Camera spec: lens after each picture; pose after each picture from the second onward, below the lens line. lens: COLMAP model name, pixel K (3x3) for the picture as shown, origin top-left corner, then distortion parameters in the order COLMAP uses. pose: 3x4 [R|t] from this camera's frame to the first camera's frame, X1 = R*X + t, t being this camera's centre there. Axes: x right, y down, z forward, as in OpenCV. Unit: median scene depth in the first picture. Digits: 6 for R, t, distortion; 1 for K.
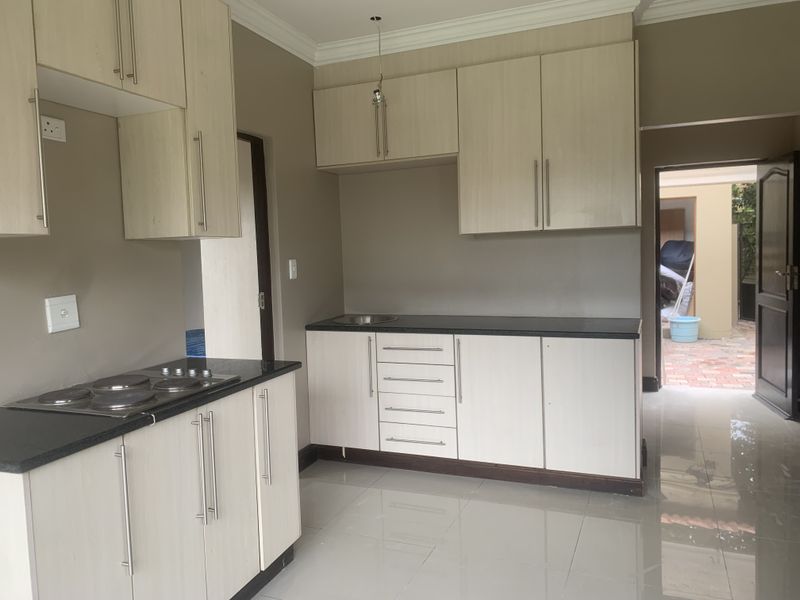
lens RADIAL K [[609.4, 0, 400.0], [0, 609.4, 300.0], [0, 0, 1]] dist [0.033129, -0.003593]
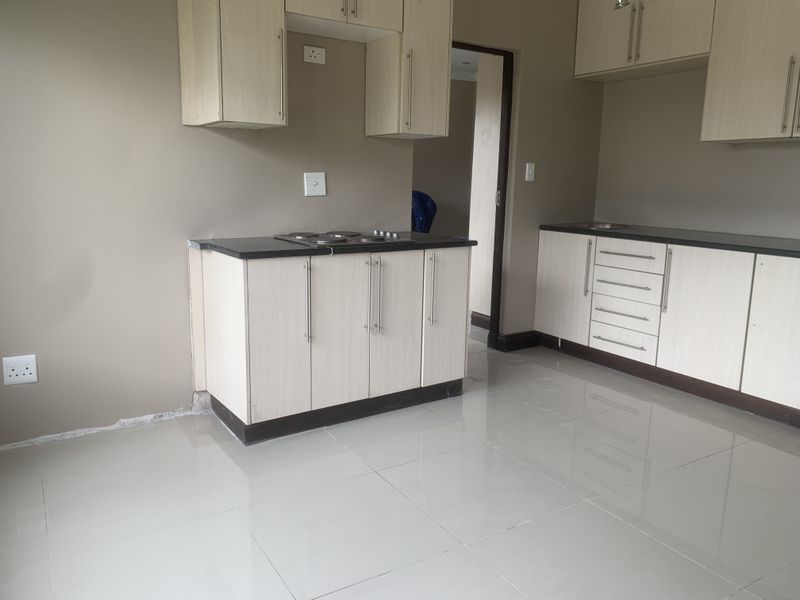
lens RADIAL K [[609.4, 0, 400.0], [0, 609.4, 300.0], [0, 0, 1]] dist [0.033129, -0.003593]
pose [[0.826450, 0.157049, -0.540662, 0.280867], [-0.089178, 0.984699, 0.149714, 0.035162], [0.555902, -0.075517, 0.827810, -0.081830]]
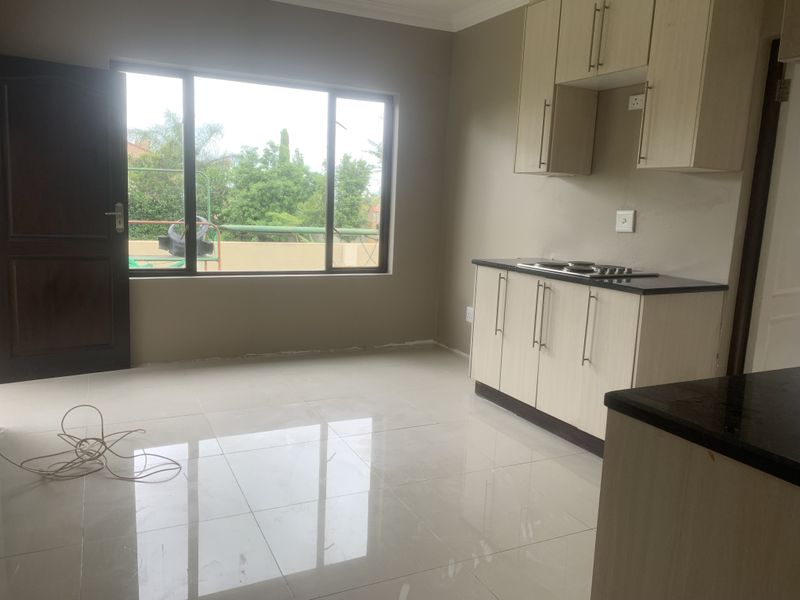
lens RADIAL K [[620.1, 0, 400.0], [0, 620.1, 300.0], [0, 0, 1]] dist [0.012648, 0.001176]
pose [[-0.635507, 0.135296, -0.760149, 0.636587], [-0.076227, 0.968723, 0.236147, -0.068934], [0.768323, 0.208017, -0.605317, 0.936947]]
